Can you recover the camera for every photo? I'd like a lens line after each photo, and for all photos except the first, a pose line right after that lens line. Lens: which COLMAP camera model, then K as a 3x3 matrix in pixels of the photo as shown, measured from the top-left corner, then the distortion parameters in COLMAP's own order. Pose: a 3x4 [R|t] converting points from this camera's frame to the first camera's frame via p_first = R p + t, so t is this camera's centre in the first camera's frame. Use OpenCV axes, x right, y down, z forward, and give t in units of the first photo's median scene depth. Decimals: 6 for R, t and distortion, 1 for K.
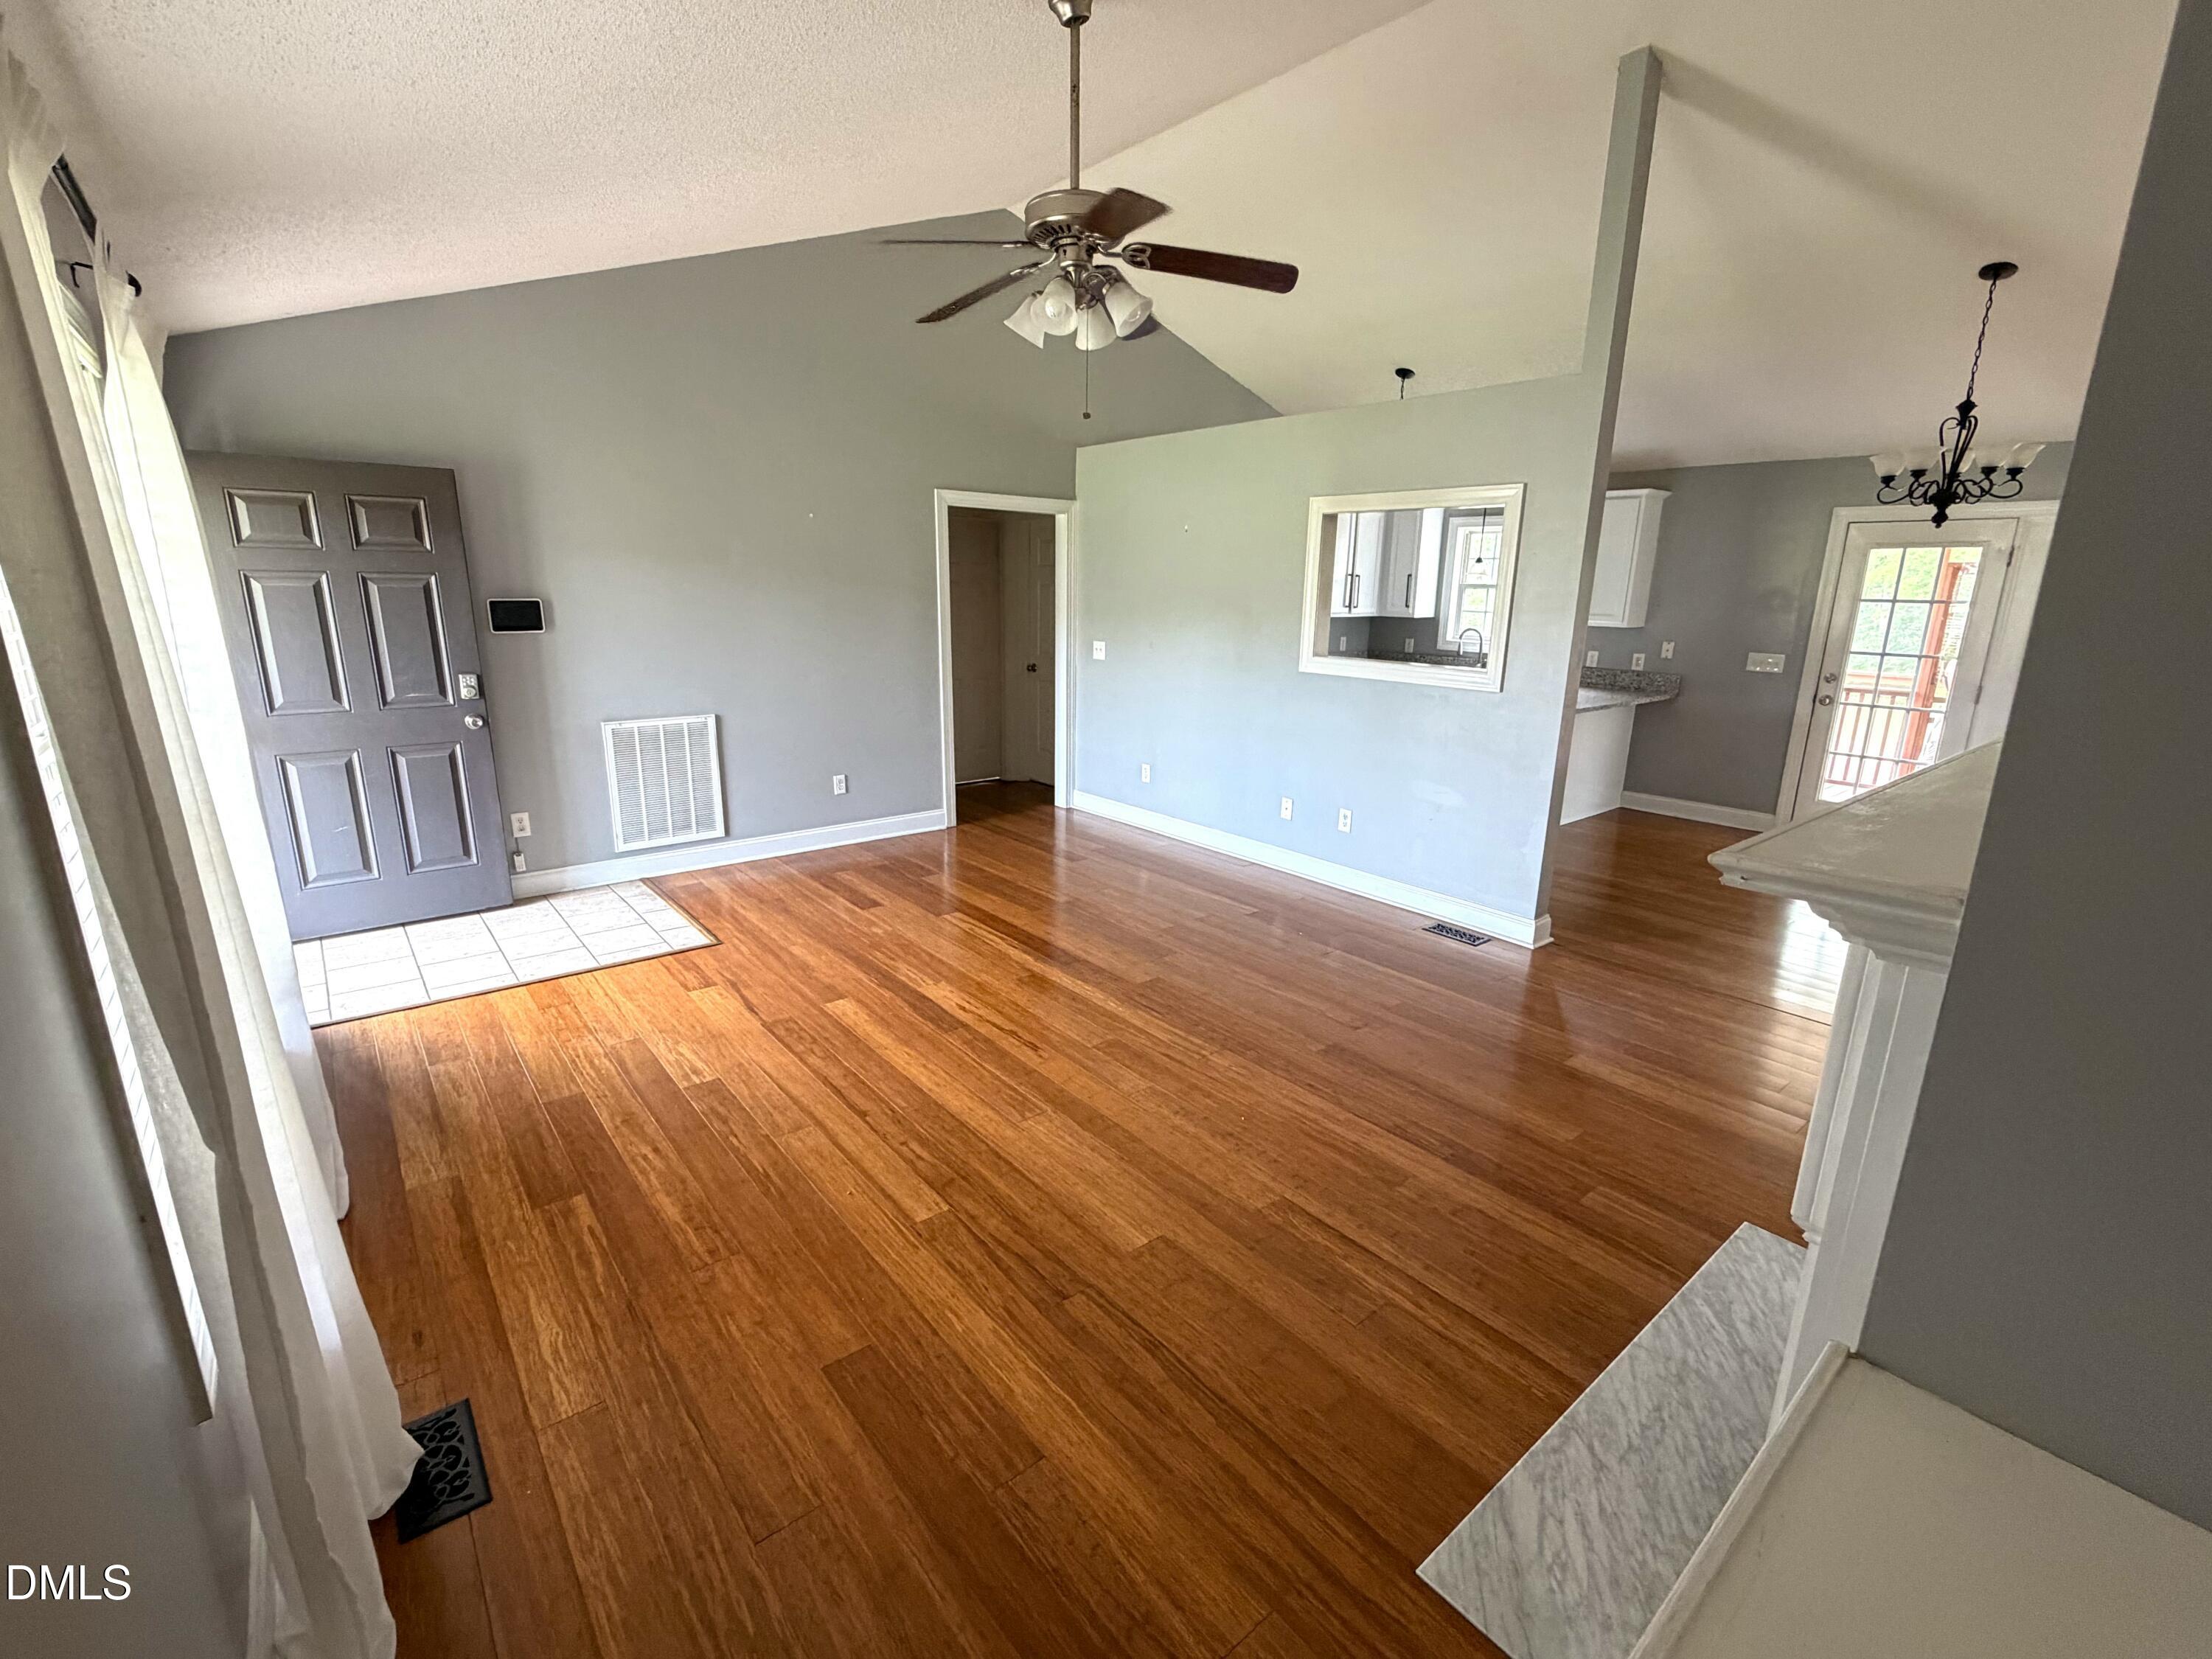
lens RADIAL K [[976.4, 0, 1104.0], [0, 976.4, 834.2], [0, 0, 1]] dist [-0.001780, -0.000093]
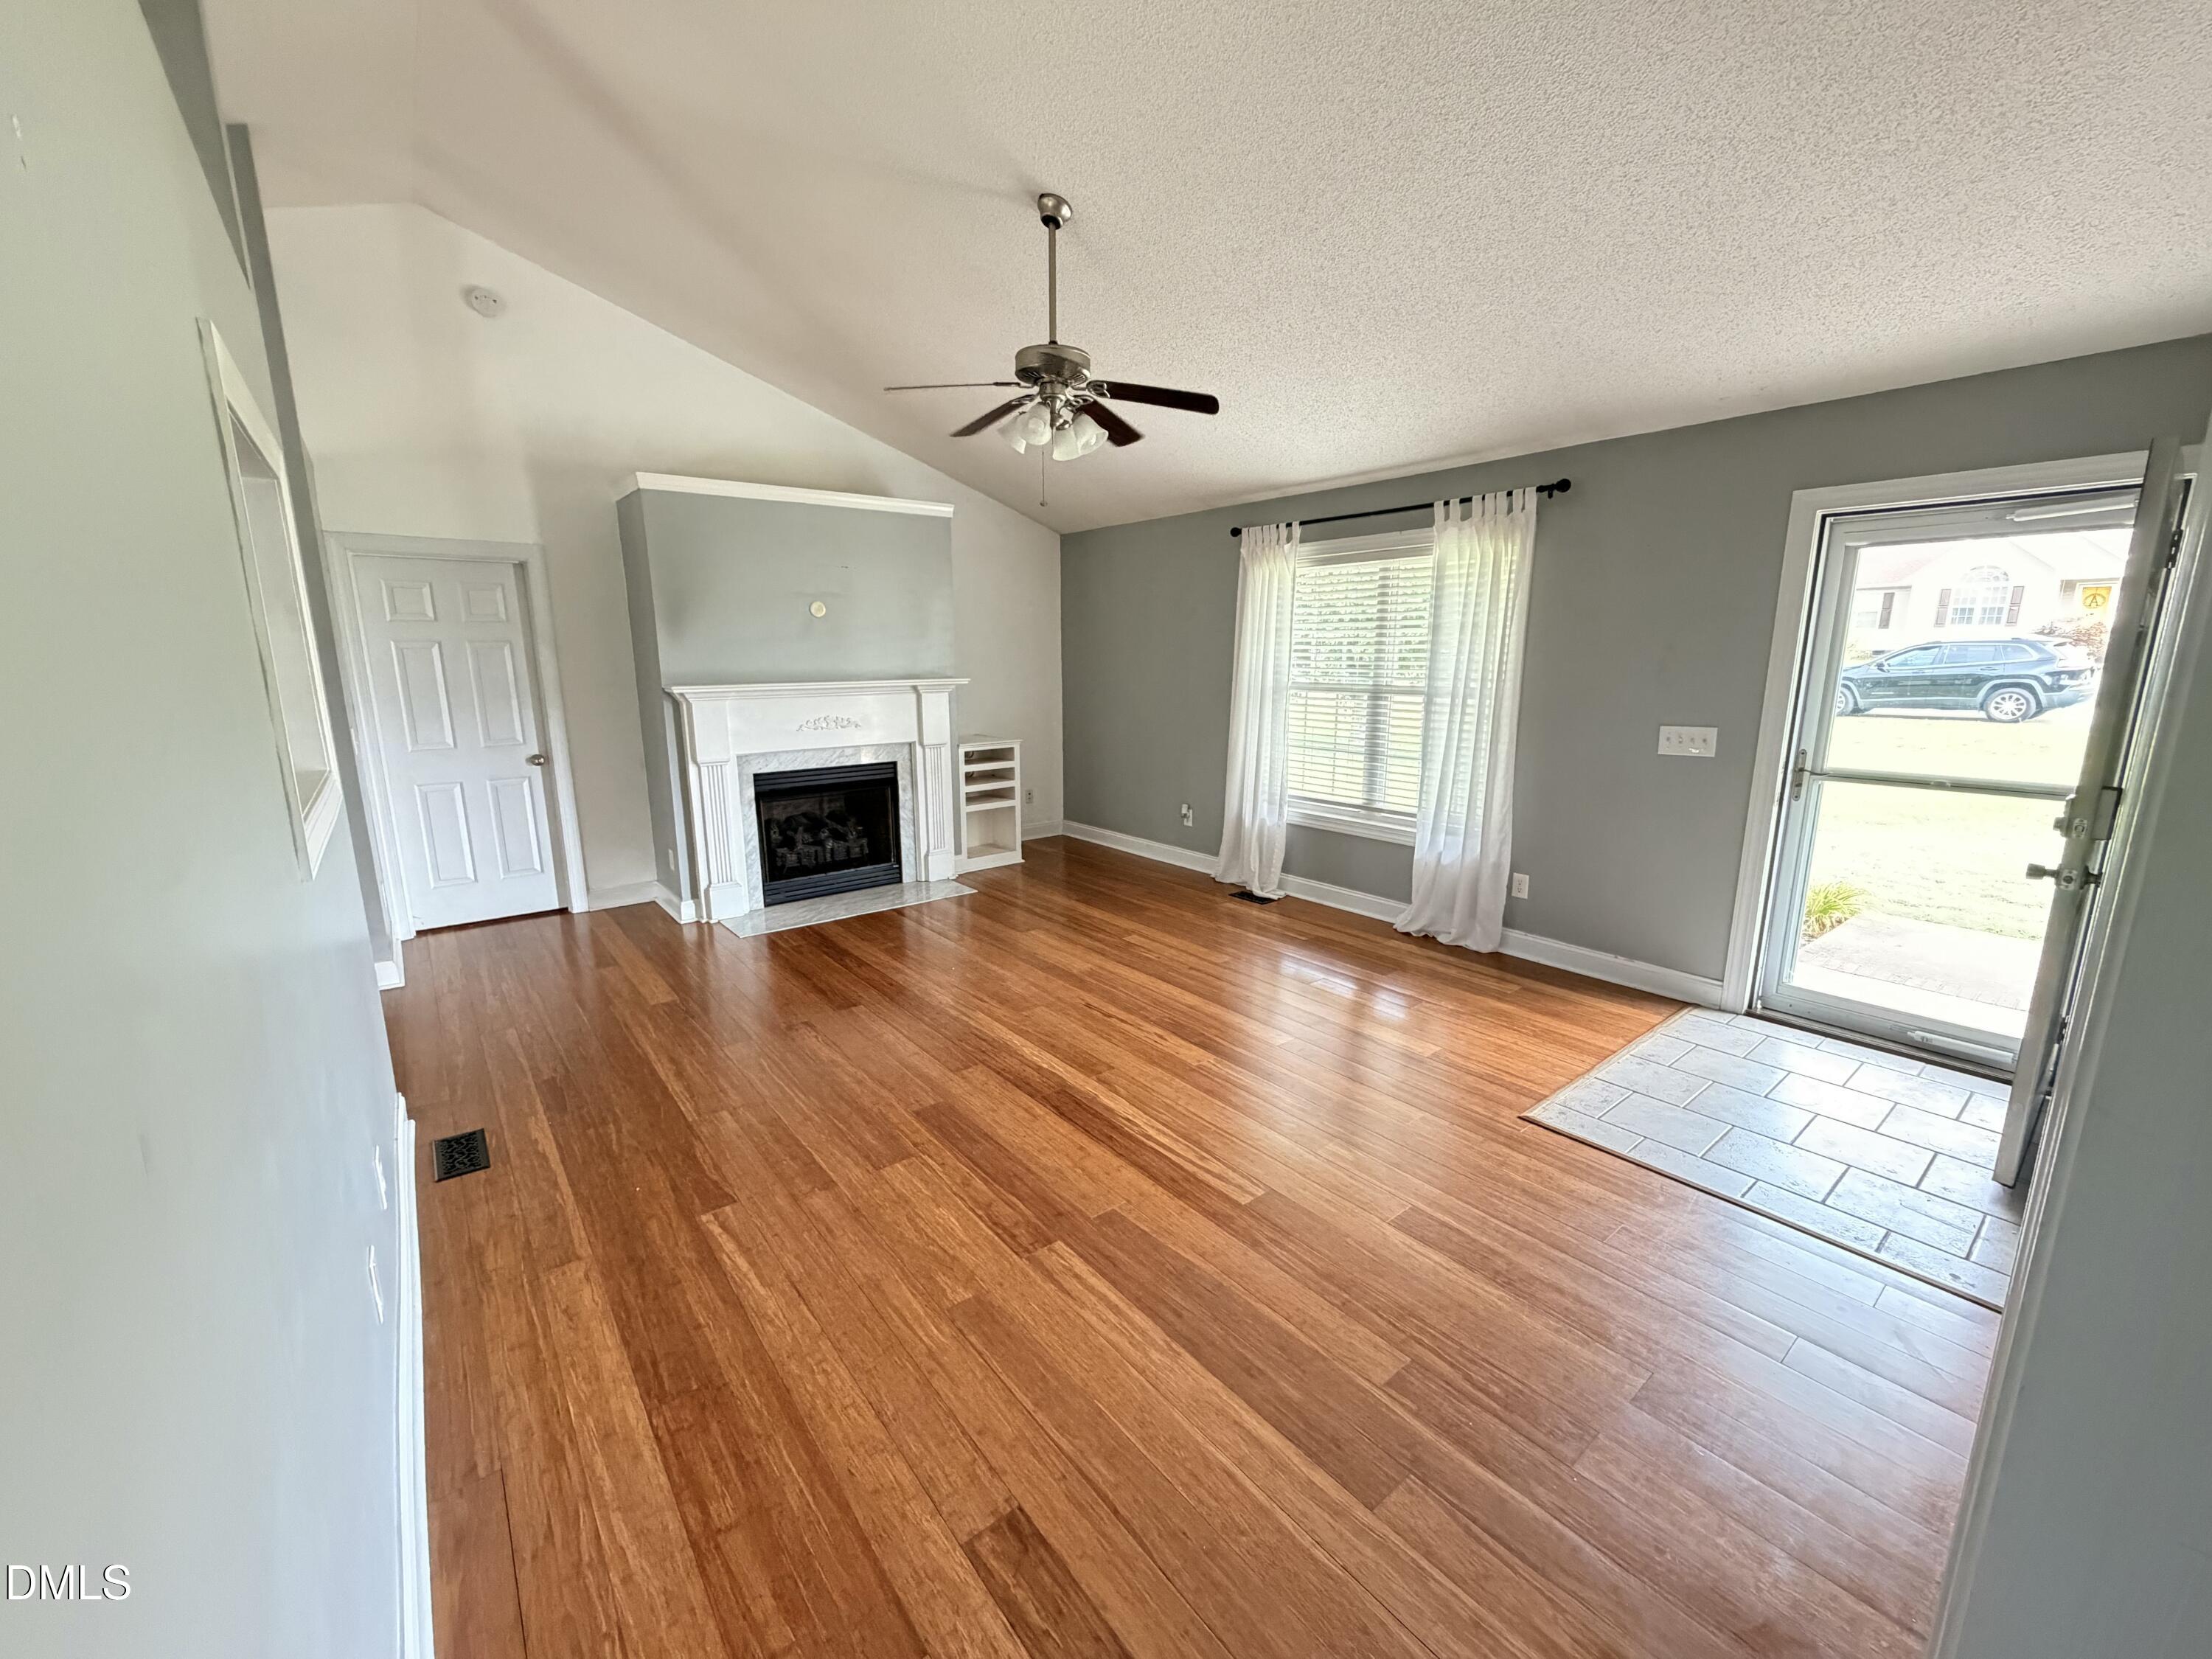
lens RADIAL K [[883.2, 0, 1098.2], [0, 883.2, 832.6], [0, 0, 1]] dist [-0.002248, -0.000138]
pose [[-0.999781, -0.015552, 0.013991, -0.093260], [-0.007743, 0.896427, 0.443124, -0.463180], [-0.019433, 0.442919, -0.896351, 1.854625]]
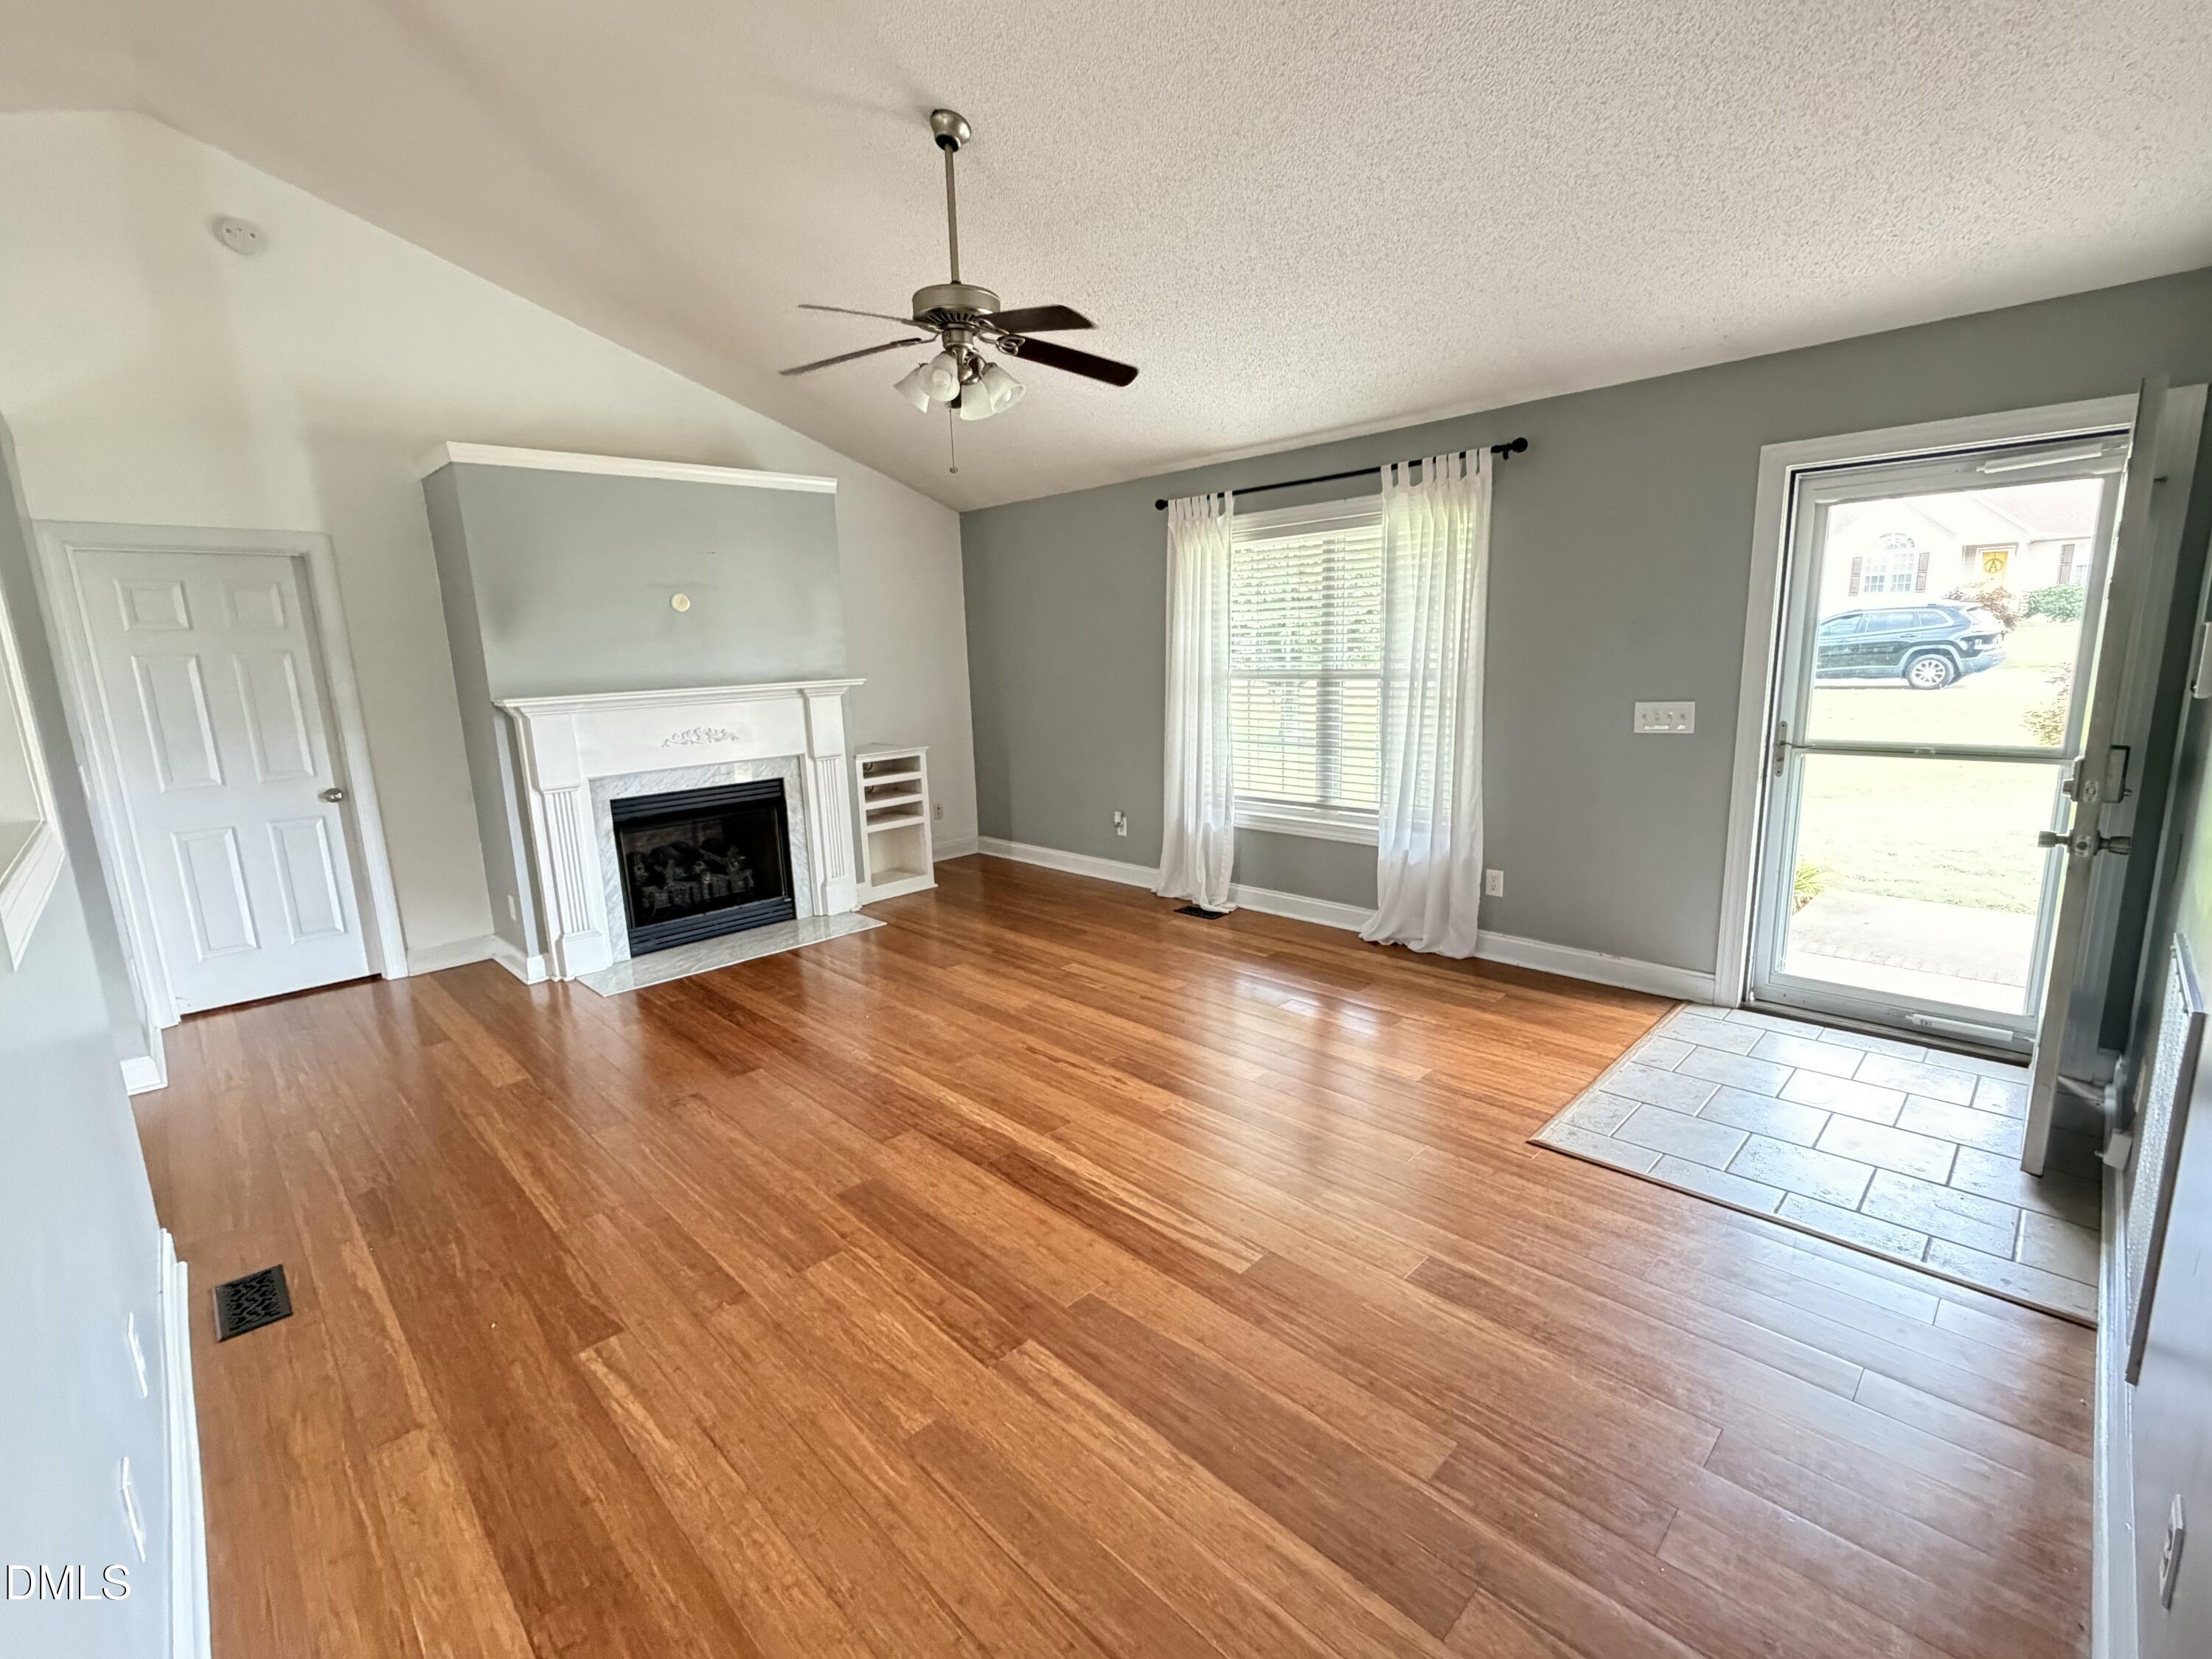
lens RADIAL K [[976.4, 0, 1104.0], [0, 976.4, 834.2], [0, 0, 1]] dist [-0.001780, -0.000093]
pose [[-0.995571, 0.034818, -0.087329, -0.063767], [-0.006349, 0.901875, 0.431951, -0.445783], [0.093800, 0.430592, -0.897659, 1.815003]]
